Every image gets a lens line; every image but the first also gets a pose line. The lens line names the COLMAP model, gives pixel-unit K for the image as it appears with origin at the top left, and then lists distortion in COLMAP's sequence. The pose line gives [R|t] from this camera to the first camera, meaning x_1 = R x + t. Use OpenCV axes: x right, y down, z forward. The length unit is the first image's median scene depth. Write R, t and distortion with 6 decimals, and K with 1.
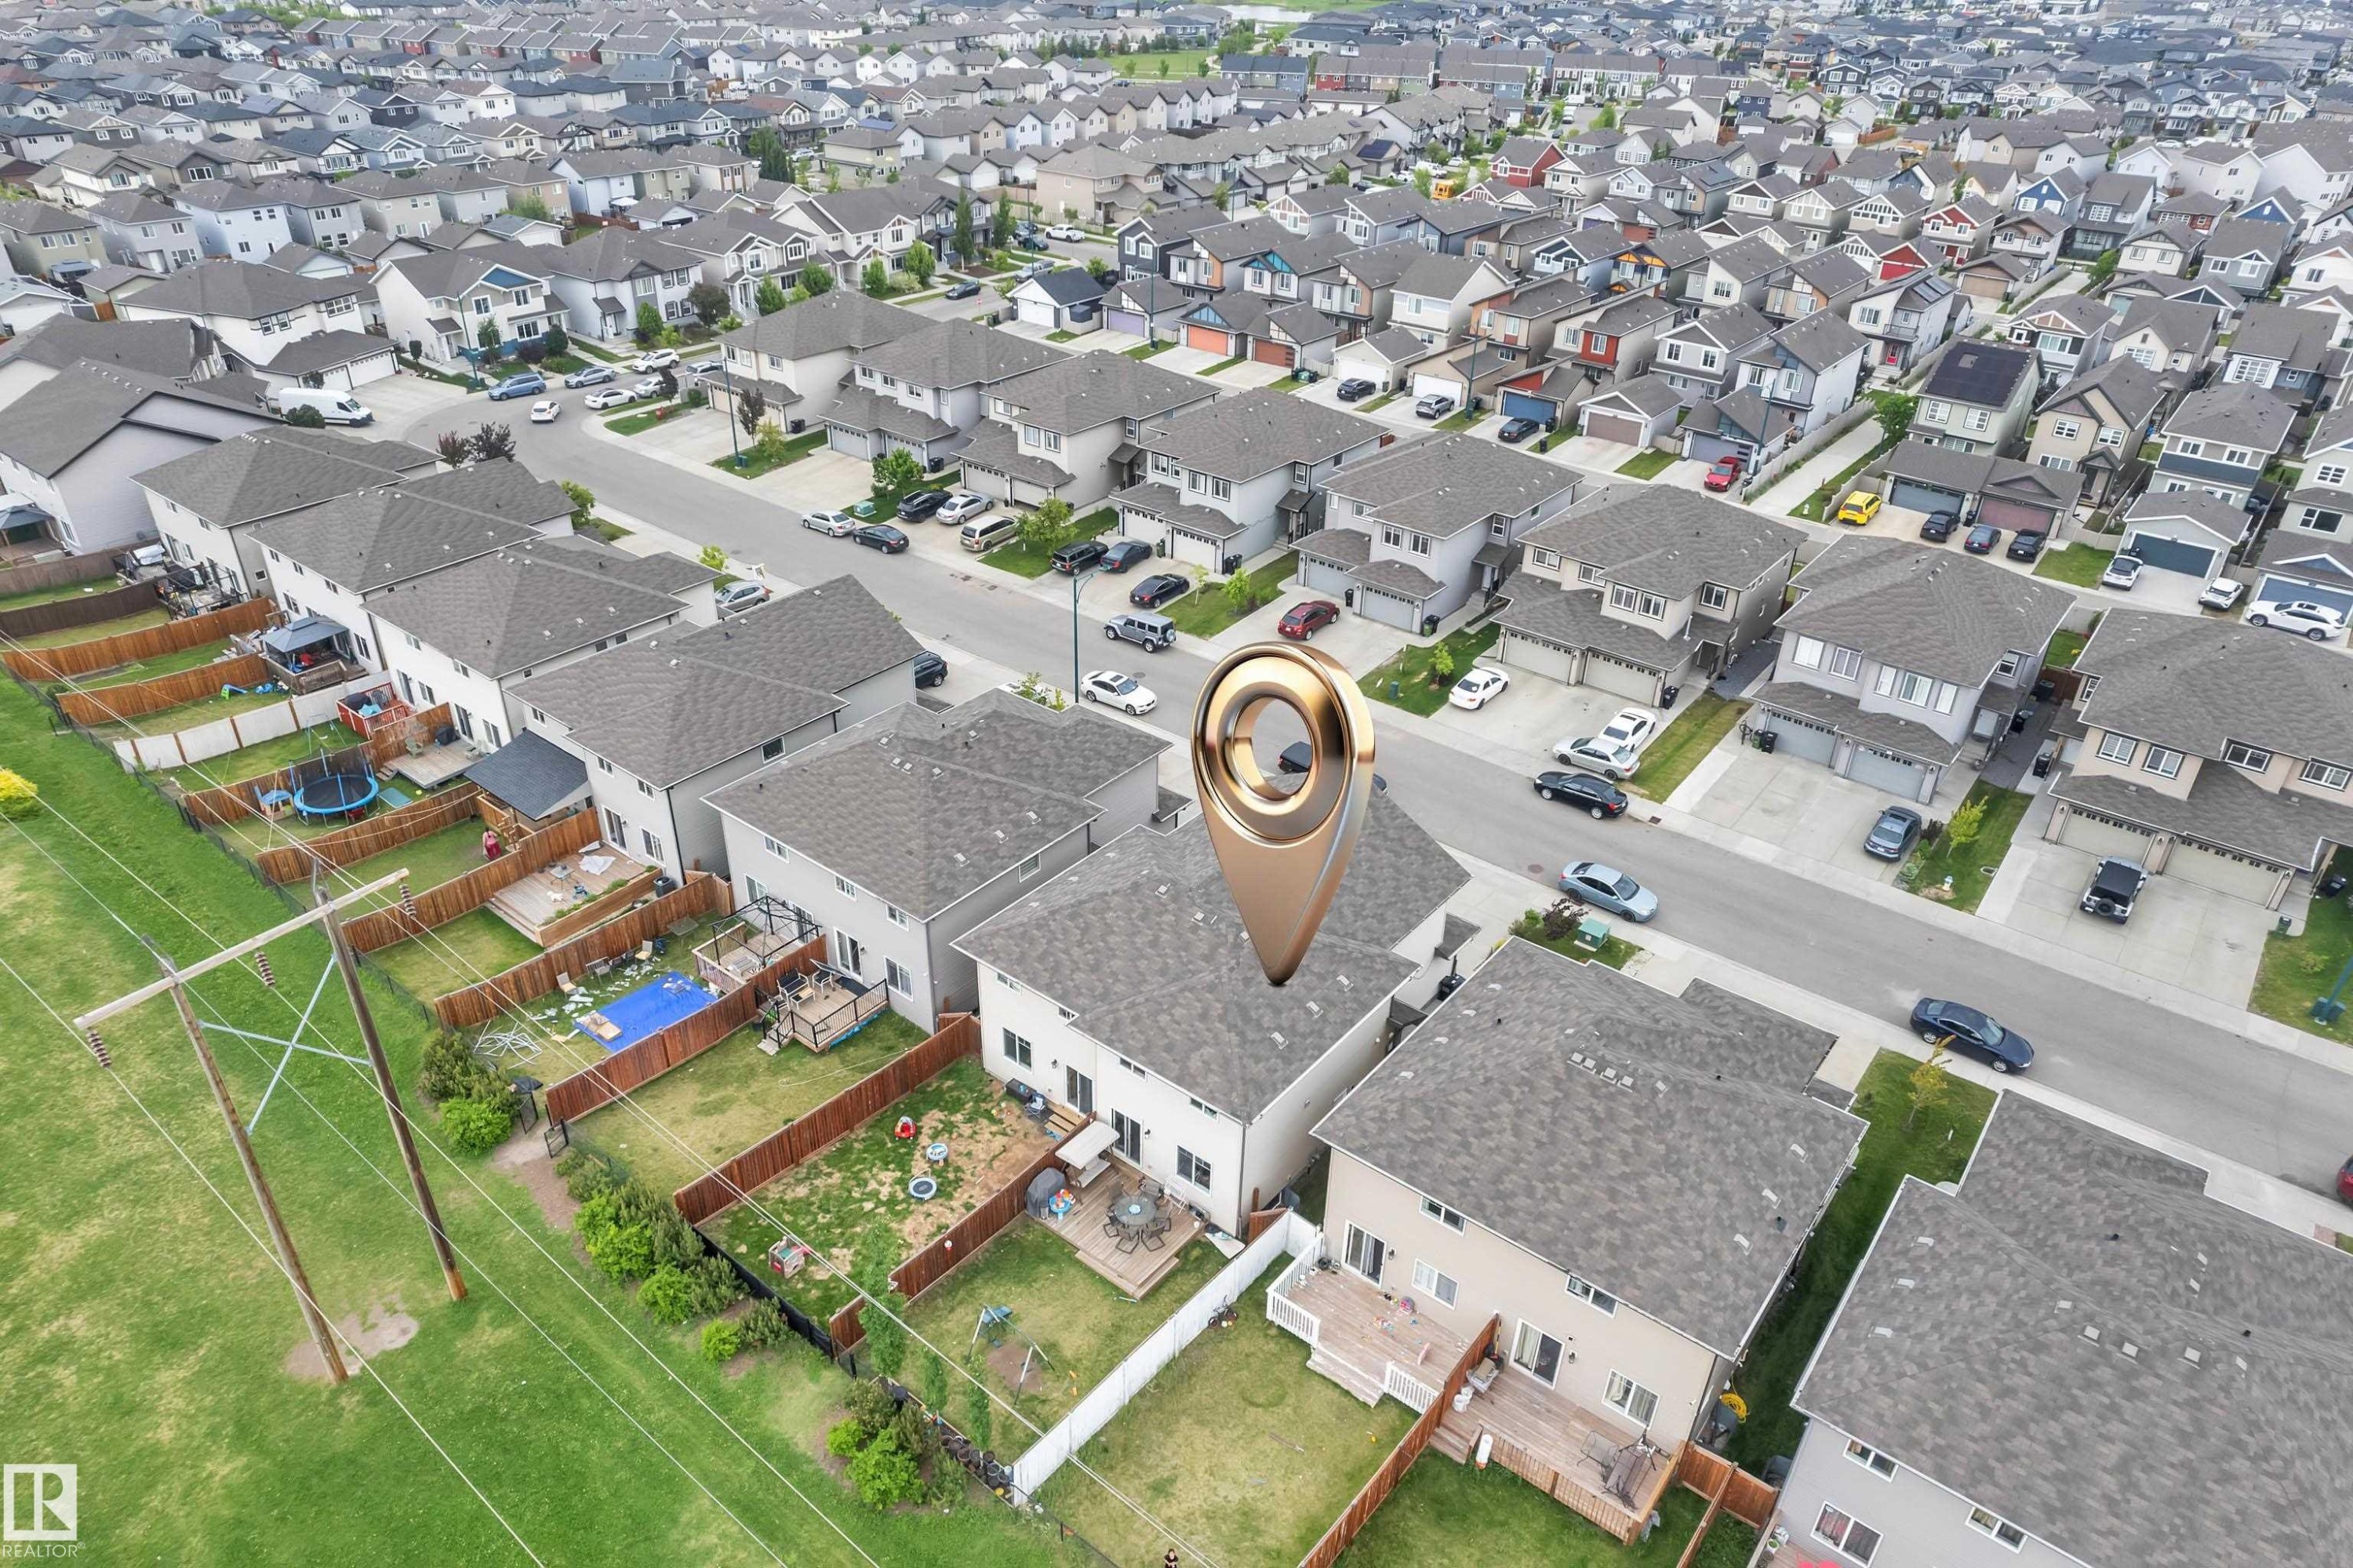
lens RADIAL K [[1550.4, 0, 1176.5], [0, 1550.4, 784.0], [0, 0, 1]] dist [0.000485, -0.000904]
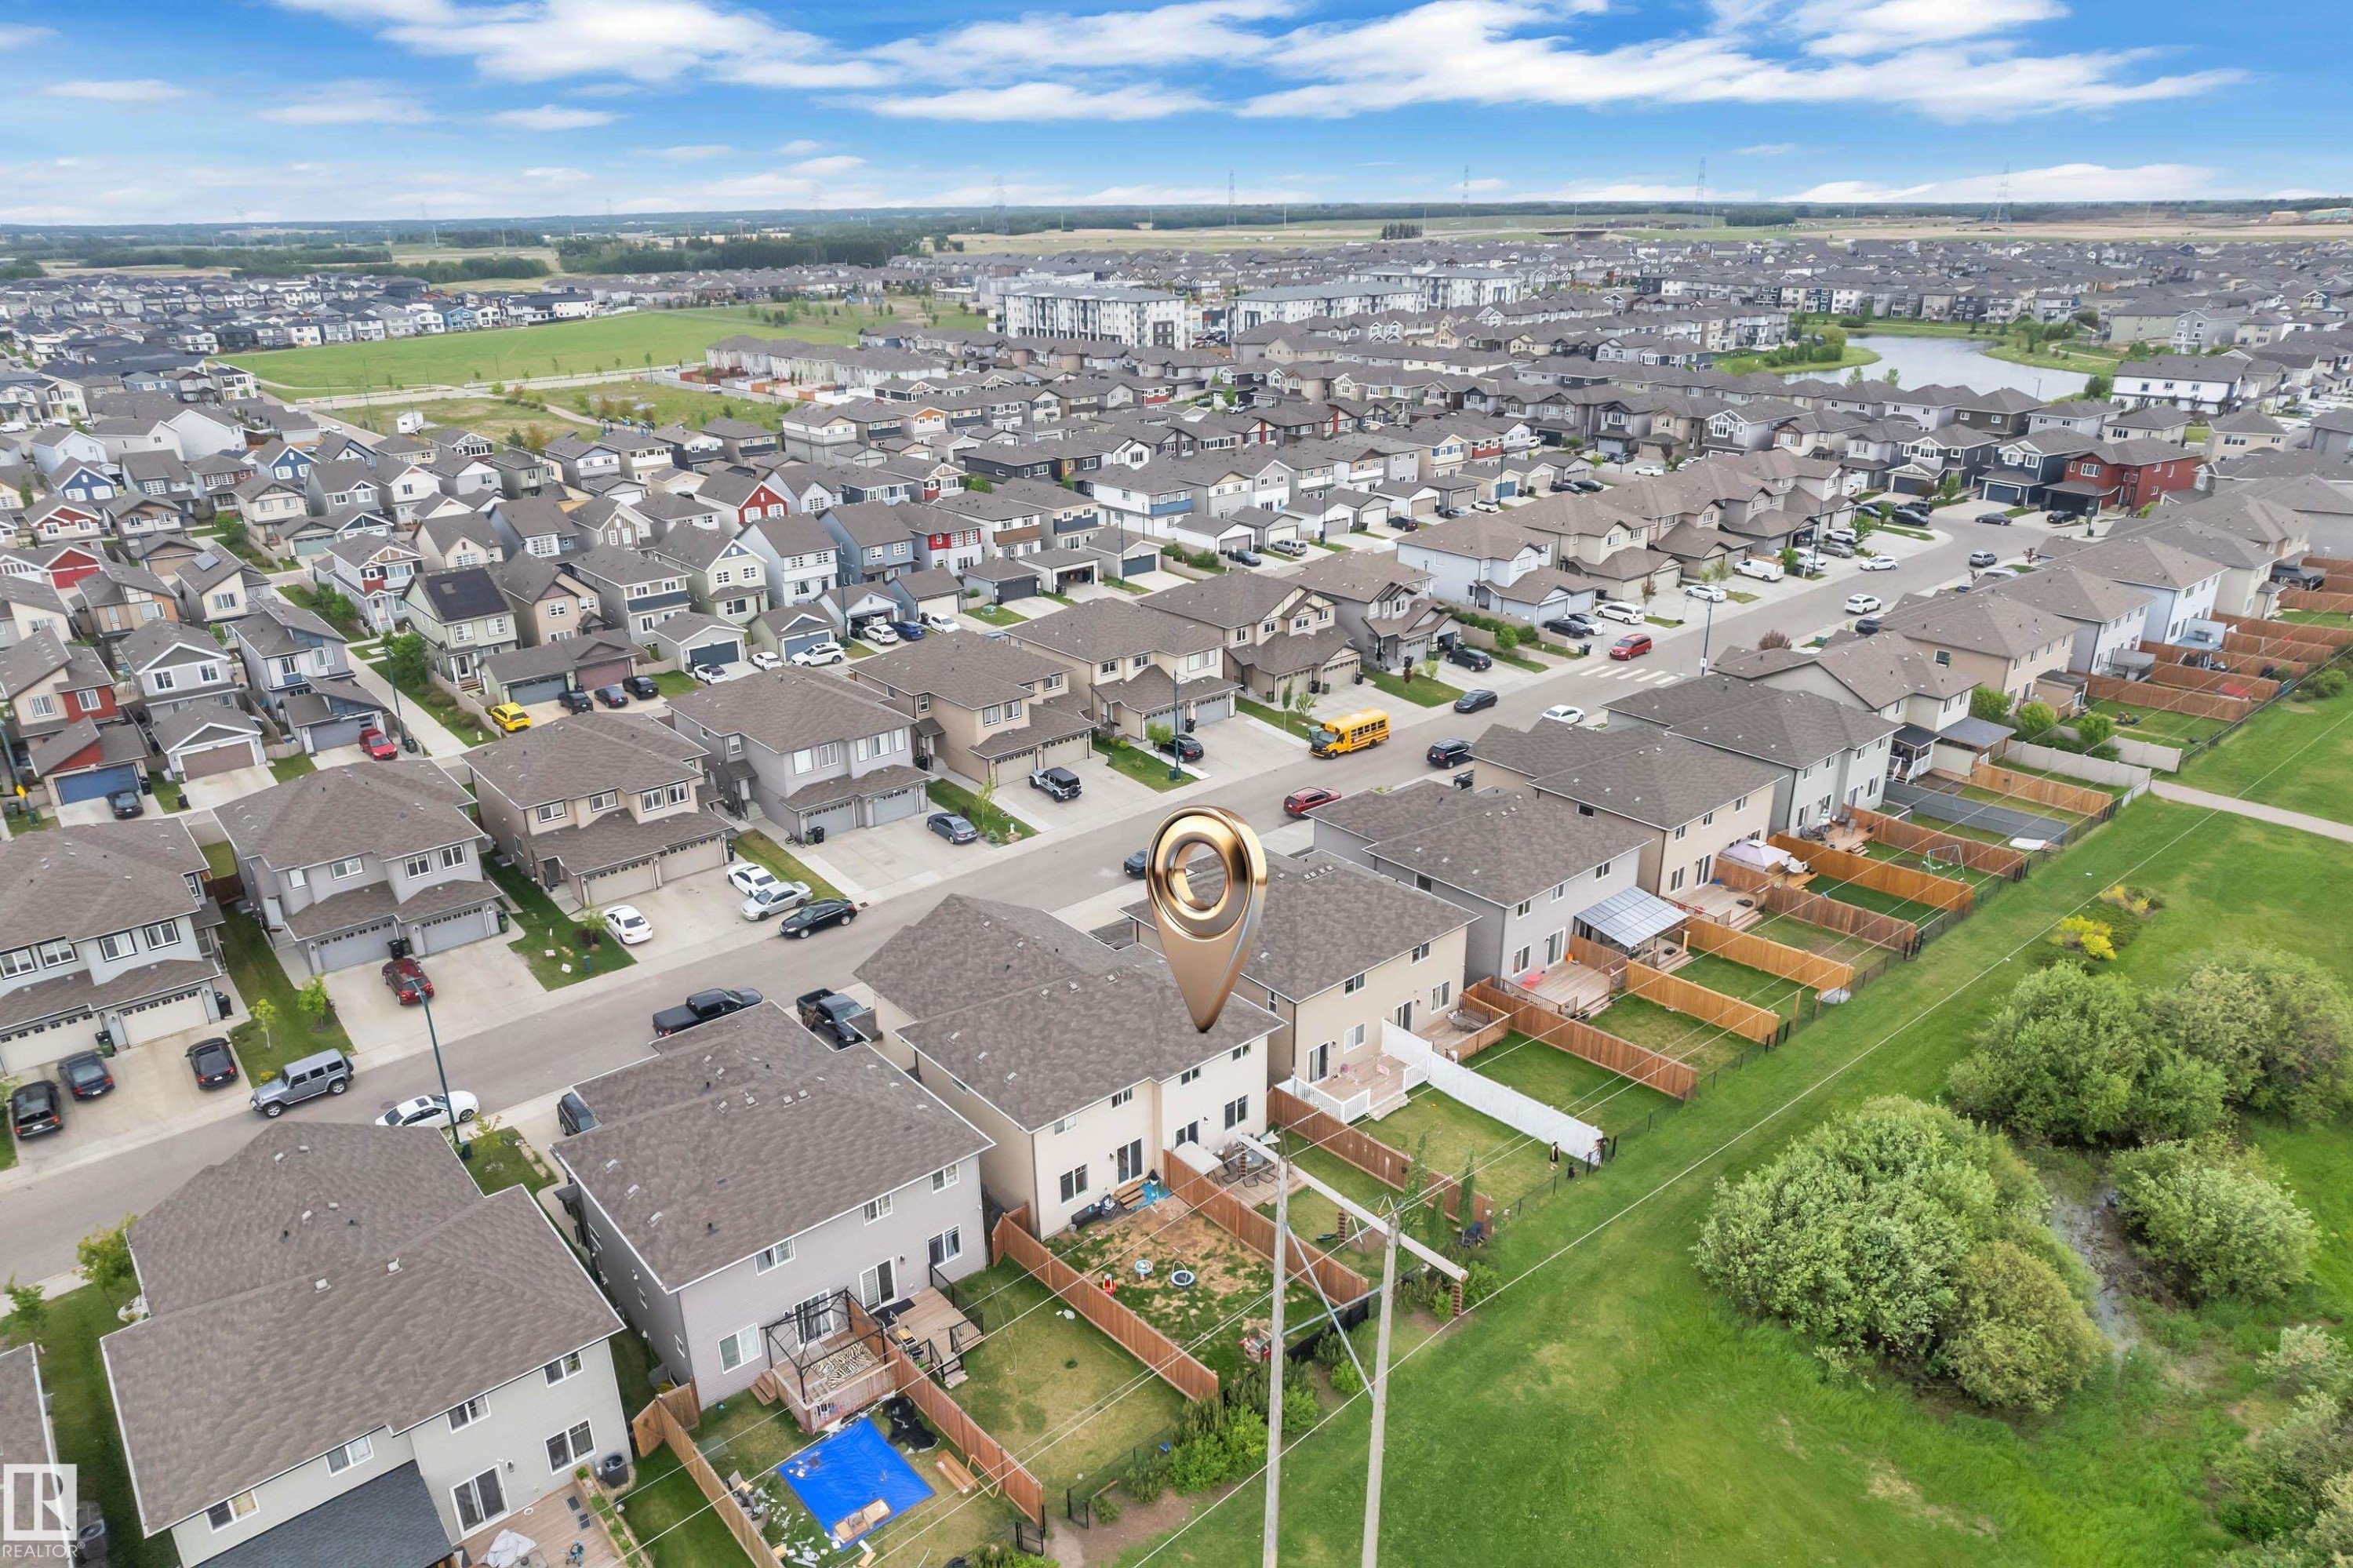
lens RADIAL K [[1550.4, 0, 1176.5], [0, 1550.4, 784.0], [0, 0, 1]] dist [0.000485, -0.000904]
pose [[0.205721, -0.384947, 0.899719, -0.616639], [0.514899, 0.824413, 0.234995, -0.186800], [-0.832201, 0.414921, 0.367808, 0.232906]]
